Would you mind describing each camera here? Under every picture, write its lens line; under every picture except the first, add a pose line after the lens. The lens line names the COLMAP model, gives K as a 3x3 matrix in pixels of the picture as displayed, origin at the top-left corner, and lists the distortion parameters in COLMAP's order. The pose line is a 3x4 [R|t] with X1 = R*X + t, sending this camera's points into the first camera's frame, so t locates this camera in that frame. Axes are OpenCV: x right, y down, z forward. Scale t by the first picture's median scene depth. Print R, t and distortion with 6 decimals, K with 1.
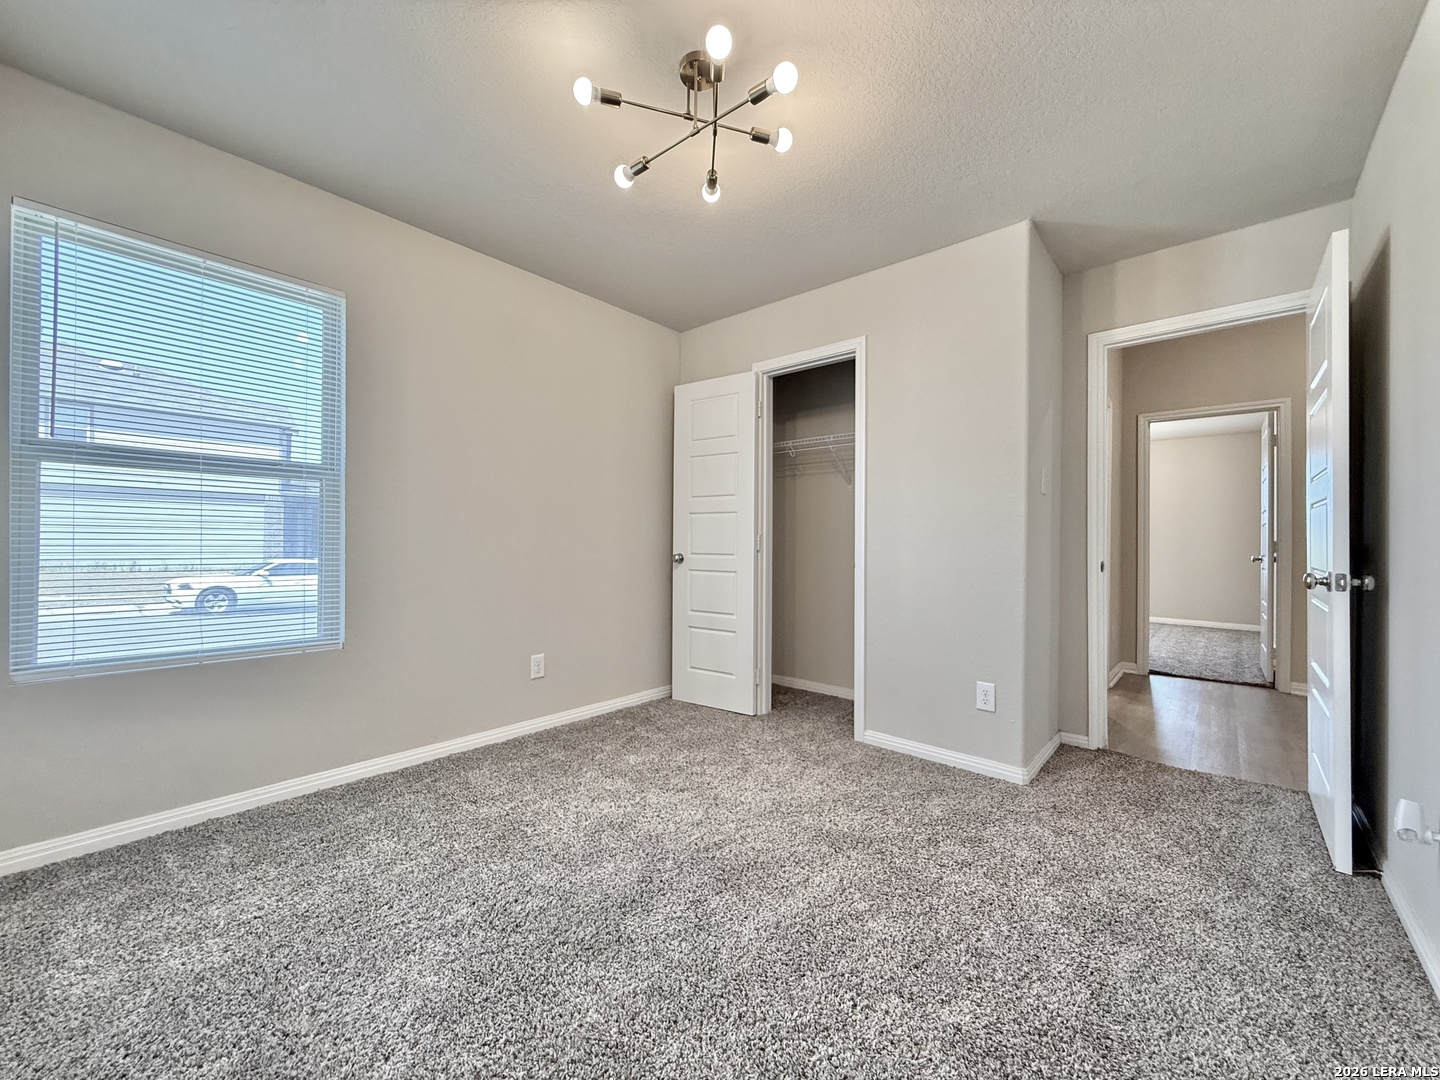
lens RADIAL K [[576.8, 0, 716.9], [0, 576.8, 537.7], [0, 0, 1]] dist [0.001624, -0.000018]
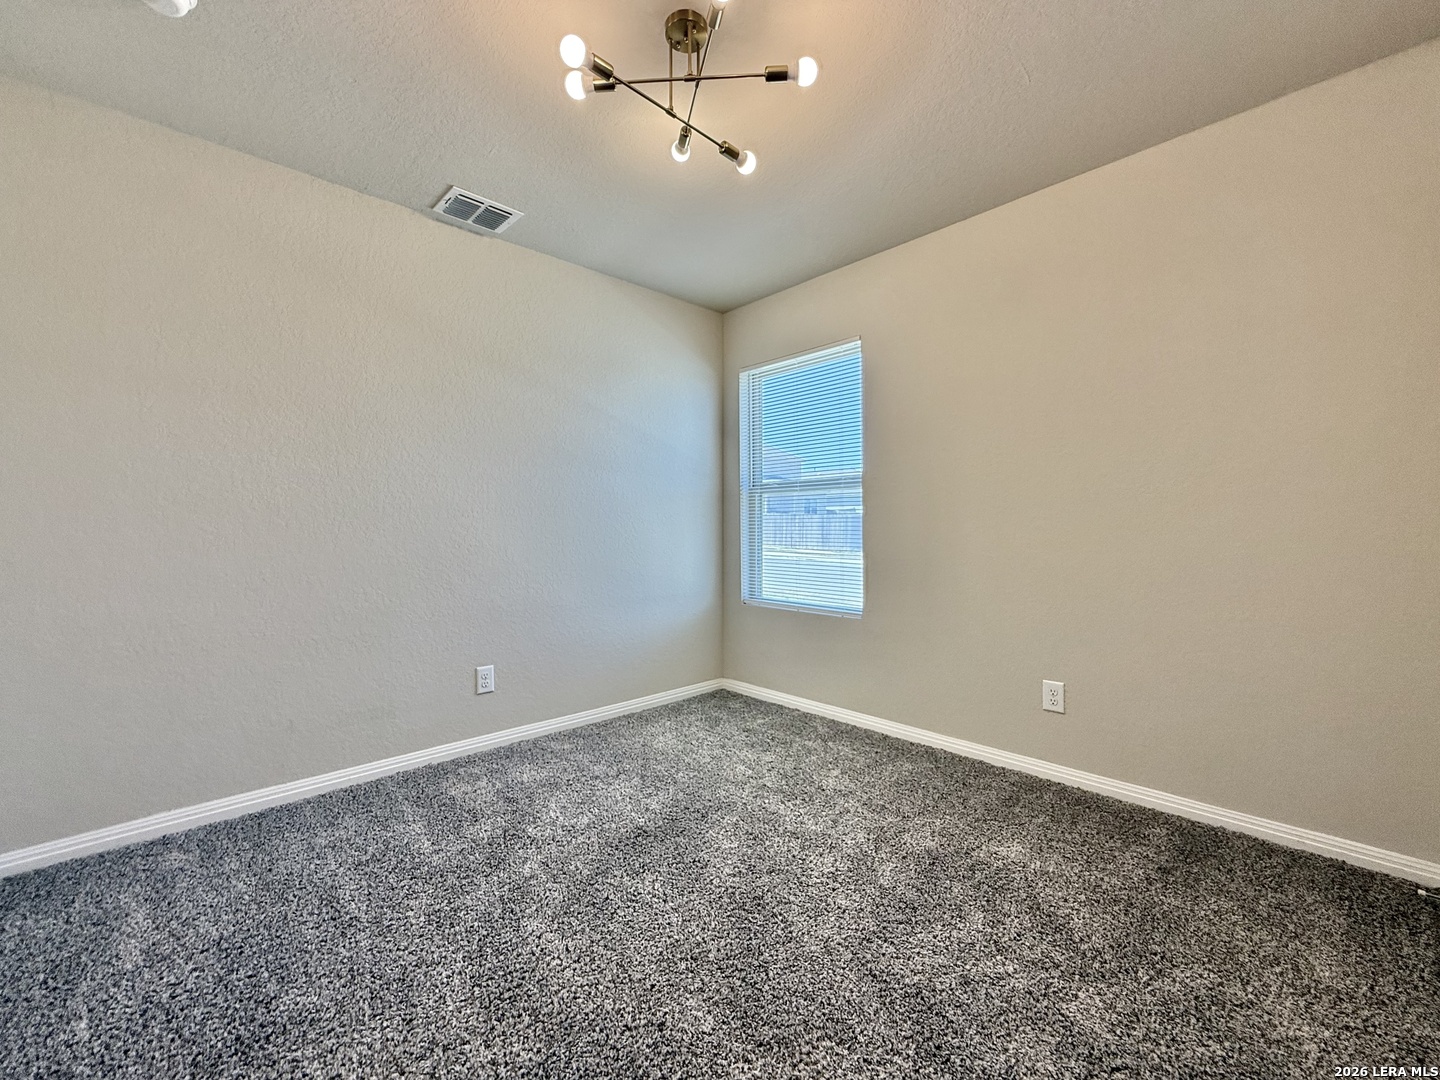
lens RADIAL K [[576.8, 0, 716.9], [0, 576.8, 537.7], [0, 0, 1]] dist [0.001624, -0.000018]
pose [[-0.077474, -0.003112, -0.996990, 0.627635], [0.000421, 0.999995, -0.003154, 0.018142], [0.996994, -0.000664, -0.077472, 0.782529]]
